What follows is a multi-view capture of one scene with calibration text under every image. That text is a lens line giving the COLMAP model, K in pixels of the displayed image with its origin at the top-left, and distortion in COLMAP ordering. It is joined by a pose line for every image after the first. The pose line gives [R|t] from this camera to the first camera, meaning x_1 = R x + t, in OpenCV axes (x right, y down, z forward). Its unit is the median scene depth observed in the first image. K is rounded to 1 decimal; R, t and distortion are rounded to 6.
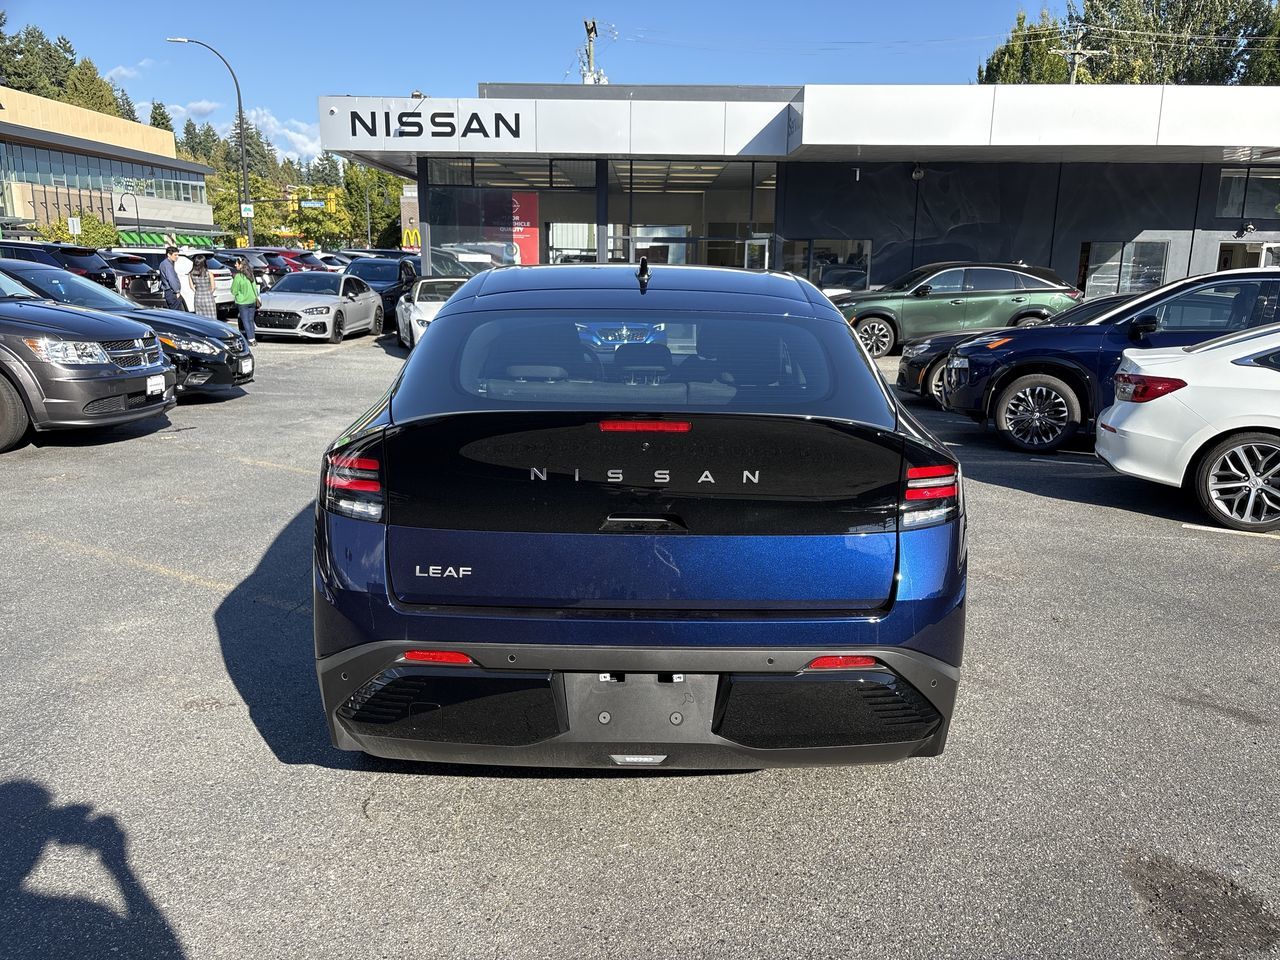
lens RADIAL K [[975.8, 0, 643.7], [0, 975.8, 476.9], [0, 0, 1]] dist [0.045739, -0.041068]
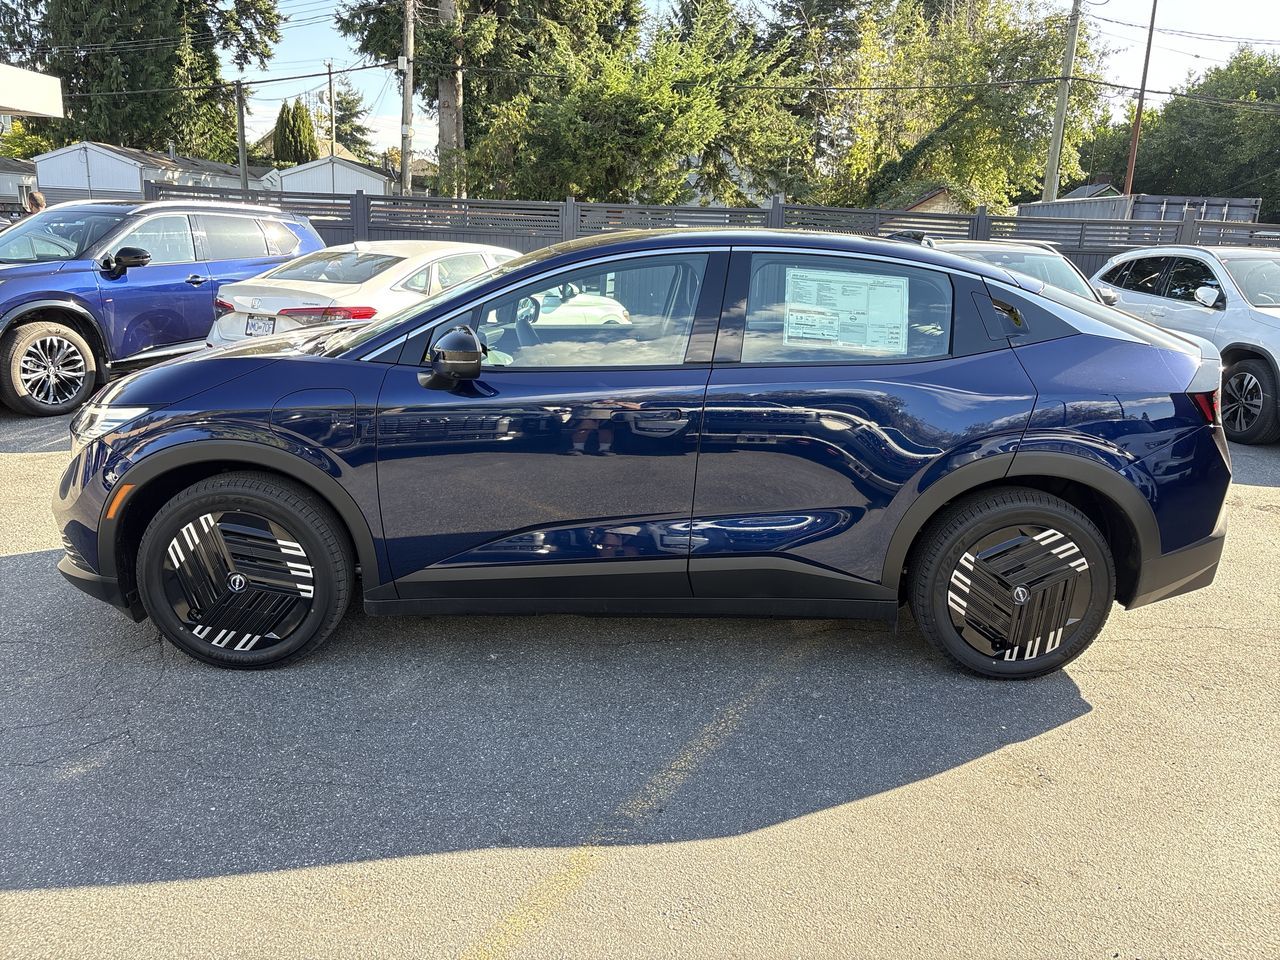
lens RADIAL K [[975.8, 0, 642.6], [0, 975.8, 474.1], [0, 0, 1]] dist [0.045739, -0.041068]
pose [[-0.017920, -0.255693, 0.966592, -0.209871], [0.167178, 0.952371, 0.255031, -0.049915], [-0.985764, 0.166163, 0.025680, 0.221687]]
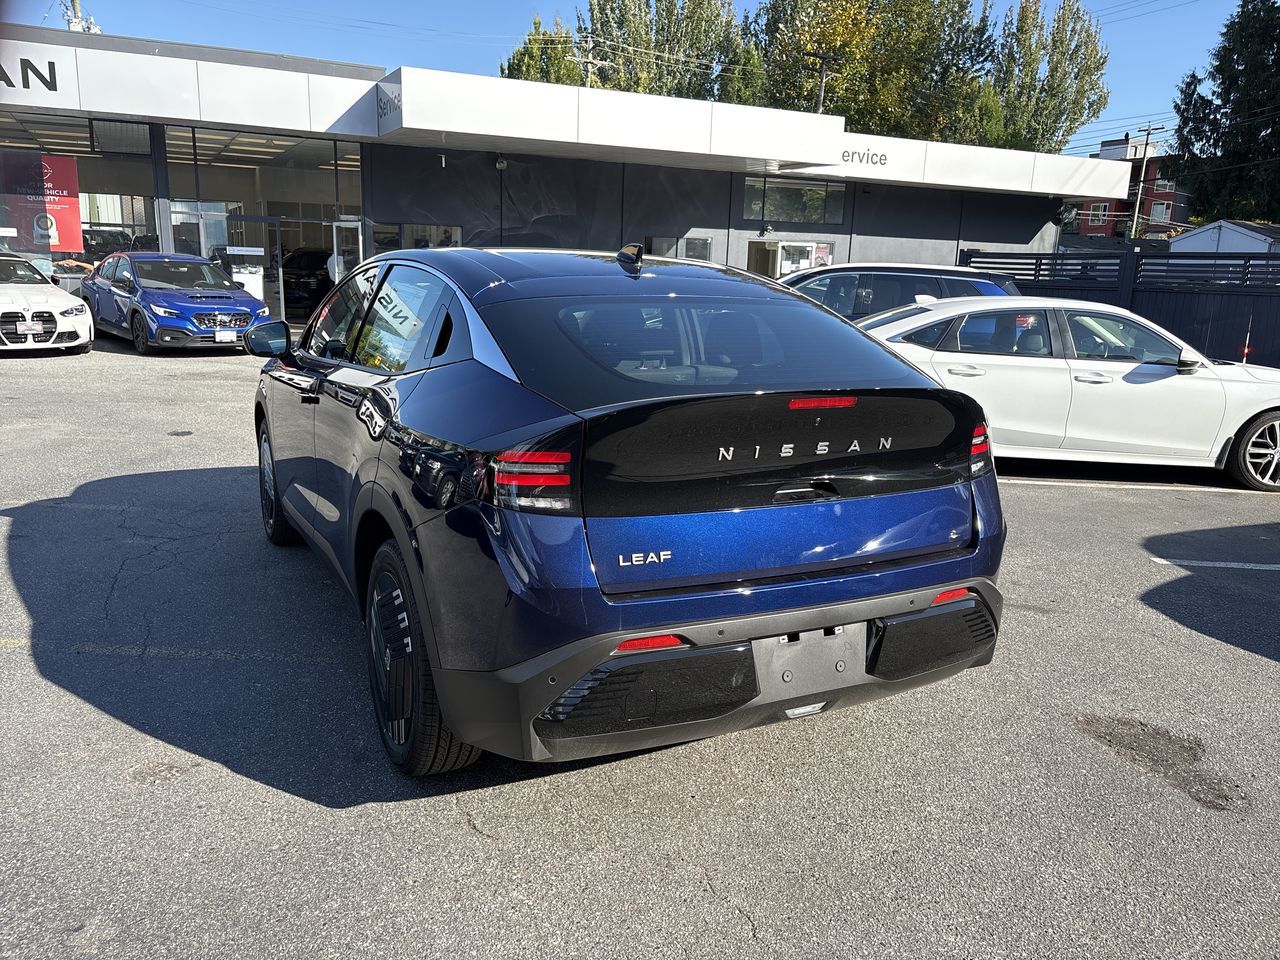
lens RADIAL K [[975.8, 0, 640.5], [0, 975.8, 472.9], [0, 0, 1]] dist [0.045739, -0.041068]
pose [[0.891548, -0.079422, 0.445909, -0.076475], [0.075131, 0.996799, 0.027326, -0.002092], [-0.446652, 0.009140, 0.894661, 0.013134]]
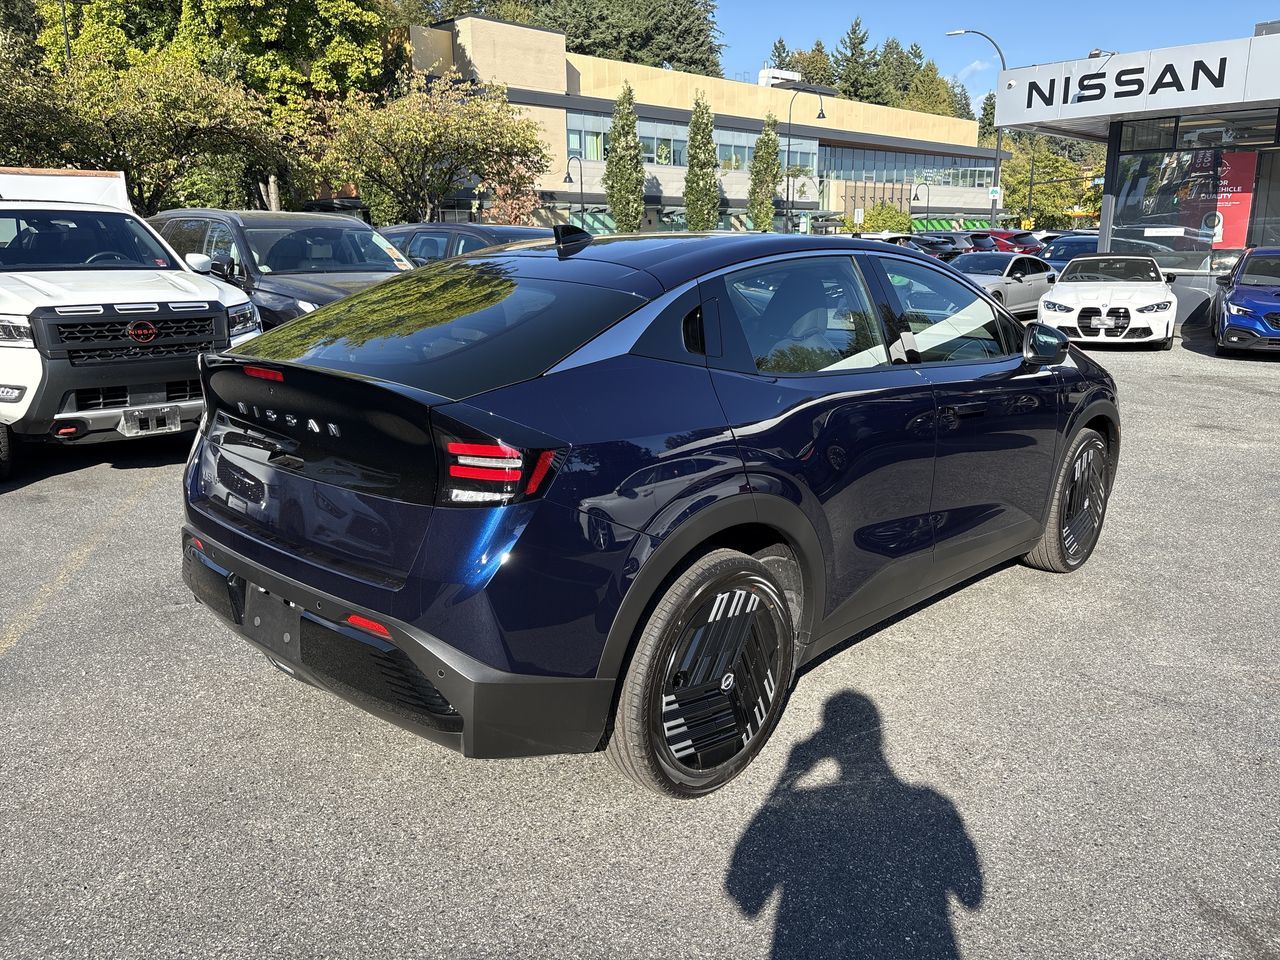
lens RADIAL K [[975.8, 0, 645.0], [0, 975.8, 475.3], [0, 0, 1]] dist [0.045739, -0.041068]
pose [[0.720093, 0.140949, -0.679412, 0.126239], [-0.130492, 0.989189, 0.066909, -0.007766], [0.681497, 0.040477, 0.730700, 0.053444]]
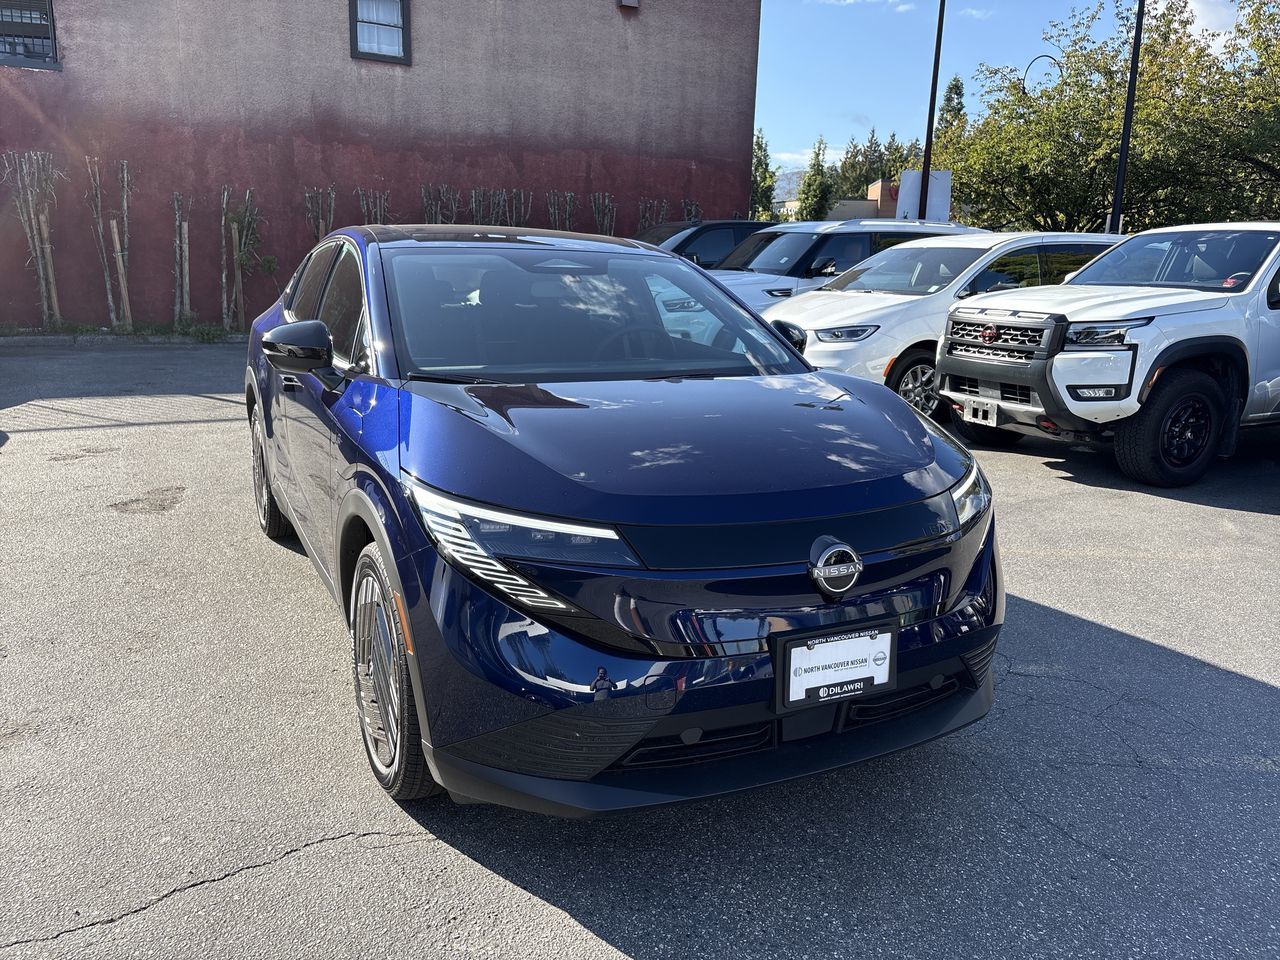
lens RADIAL K [[975.8, 0, 640.9], [0, 975.8, 476.6], [0, 0, 1]] dist [0.045739, -0.041068]
pose [[-0.894818, 0.055871, -0.442921, 0.069167], [-0.131234, 0.915382, 0.380595, -0.080576], [0.426706, 0.398690, -0.811769, 0.415541]]
